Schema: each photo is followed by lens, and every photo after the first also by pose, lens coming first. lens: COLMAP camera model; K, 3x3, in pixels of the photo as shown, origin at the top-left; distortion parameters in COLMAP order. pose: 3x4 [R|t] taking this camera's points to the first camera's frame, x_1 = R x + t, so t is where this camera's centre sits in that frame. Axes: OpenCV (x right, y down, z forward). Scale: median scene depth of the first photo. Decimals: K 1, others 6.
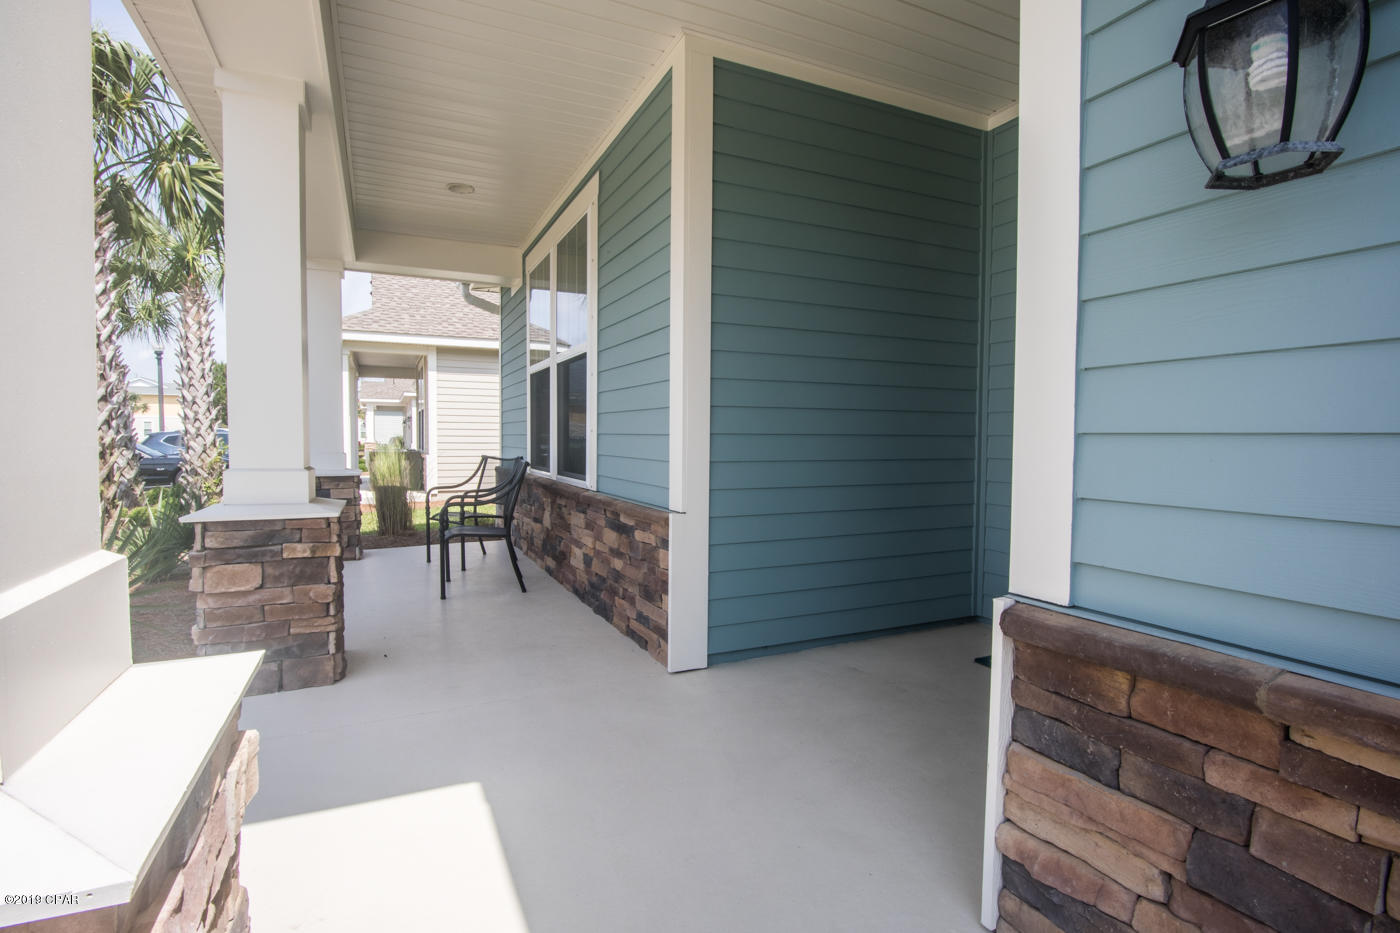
lens RADIAL K [[683.8, 0, 700.0], [0, 683.8, 466.5], [0, 0, 1]] dist [-0.019301, 0.000030]
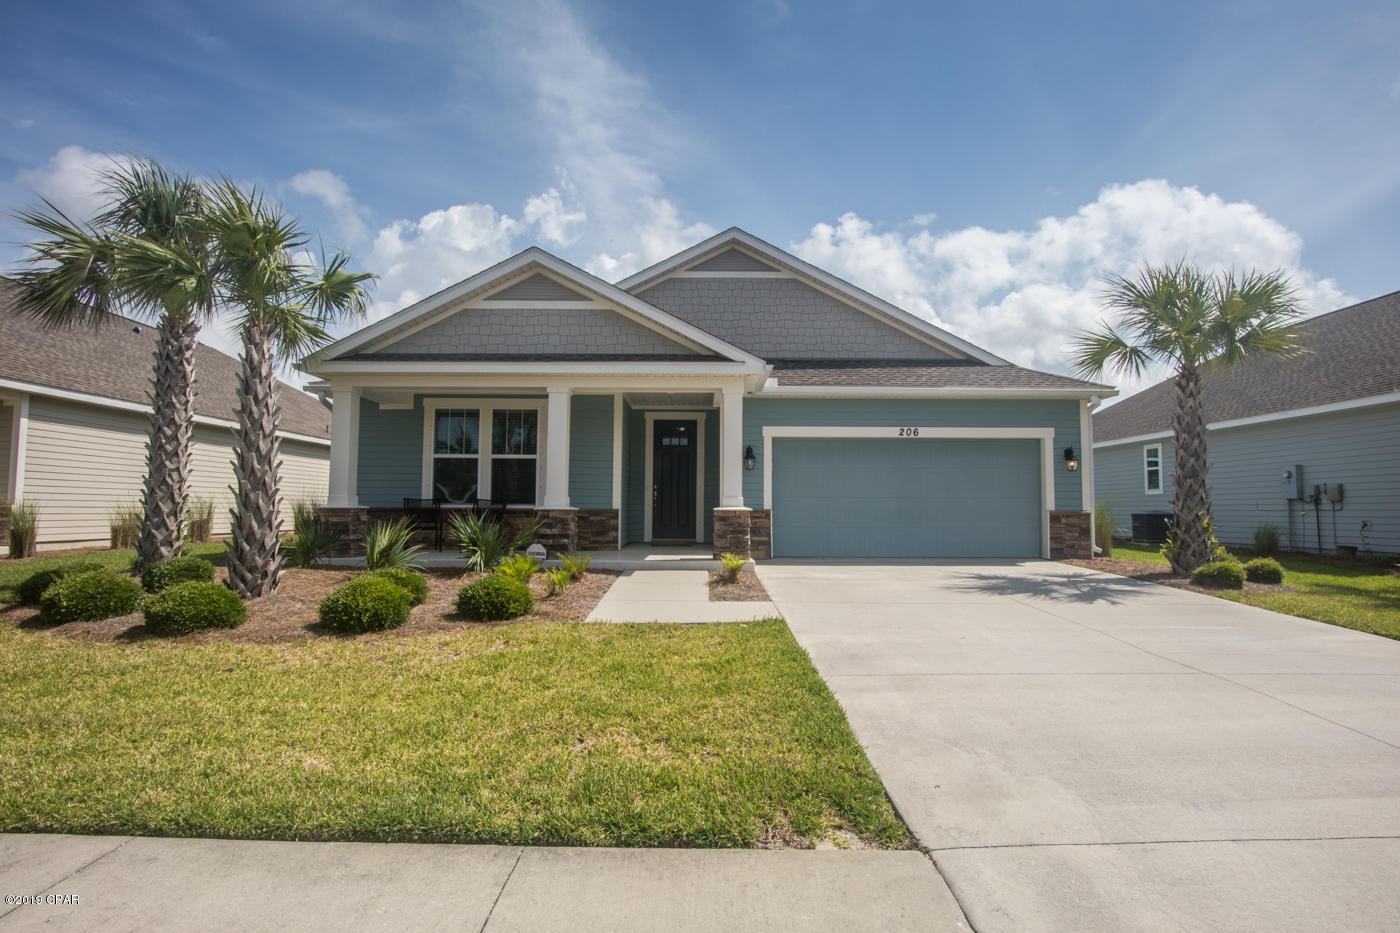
lens RADIAL K [[683.8, 0, 700.0], [0, 683.8, 466.5], [0, 0, 1]] dist [-0.019301, 0.000030]
pose [[0.441242, 0.051690, 0.895898, -2.692363], [0.033428, 0.996700, -0.073970, 0.104155], [-0.896766, 0.062587, 0.438058, -0.923259]]
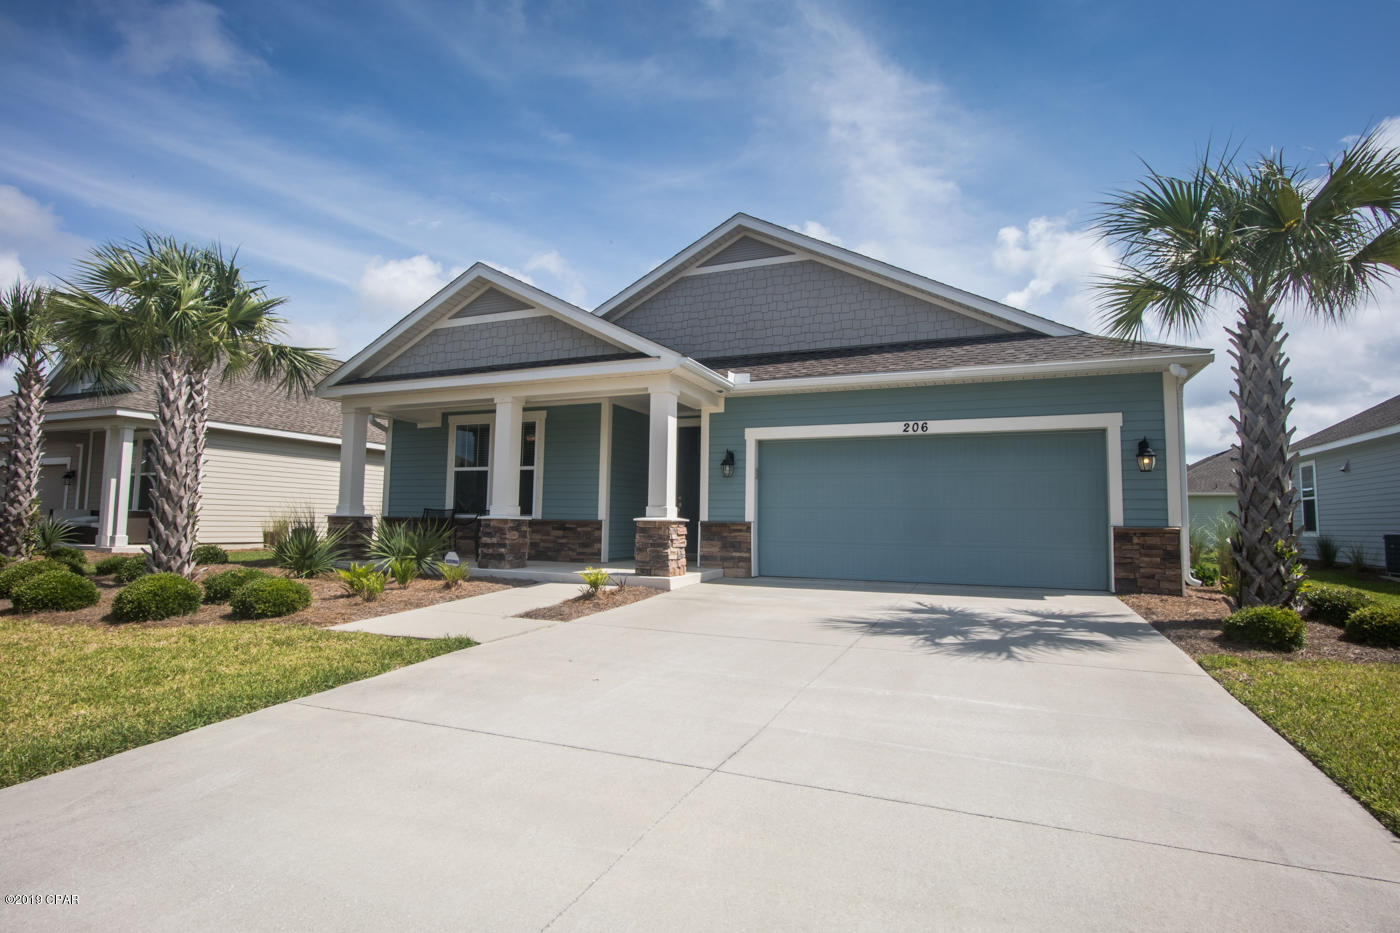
lens RADIAL K [[683.8, 0, 700.0], [0, 683.8, 466.5], [0, 0, 1]] dist [-0.019301, 0.000030]
pose [[0.748417, 0.059637, 0.660542, -1.730683], [0.016427, 0.993977, -0.108354, 0.153678], [-0.663025, 0.091945, 0.742929, -1.767074]]
